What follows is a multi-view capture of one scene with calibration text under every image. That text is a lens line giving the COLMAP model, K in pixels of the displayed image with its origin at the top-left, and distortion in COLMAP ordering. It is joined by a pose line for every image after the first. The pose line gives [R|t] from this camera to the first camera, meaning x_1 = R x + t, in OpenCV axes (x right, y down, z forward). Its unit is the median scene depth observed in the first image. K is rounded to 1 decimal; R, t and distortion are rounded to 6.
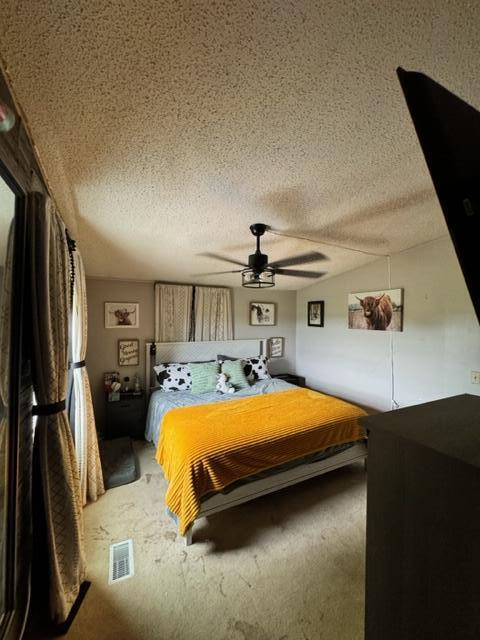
lens RADIAL K [[253.1, 0, 240.0], [0, 253.1, 320.0], [0, 0, 1]] dist [-0.001048, 0.000005]
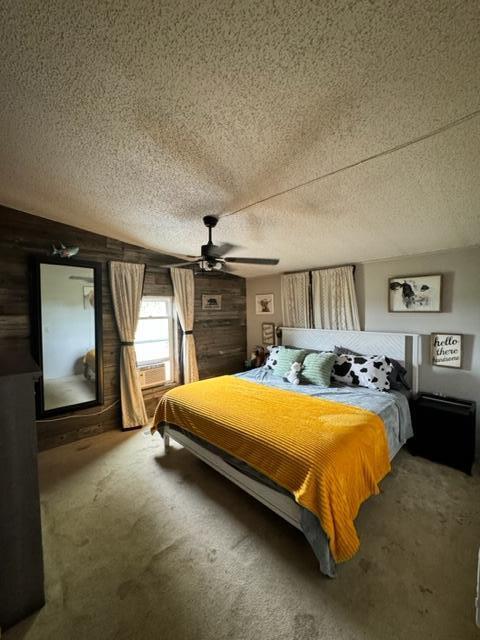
lens RADIAL K [[253.1, 0, 240.0], [0, 253.1, 320.0], [0, 0, 1]] dist [-0.001048, 0.000005]
pose [[0.290942, 0.025369, -0.956404, 0.662562], [0.011479, 0.999484, 0.030003, 0.019950], [0.956672, -0.019707, 0.290501, 0.460546]]
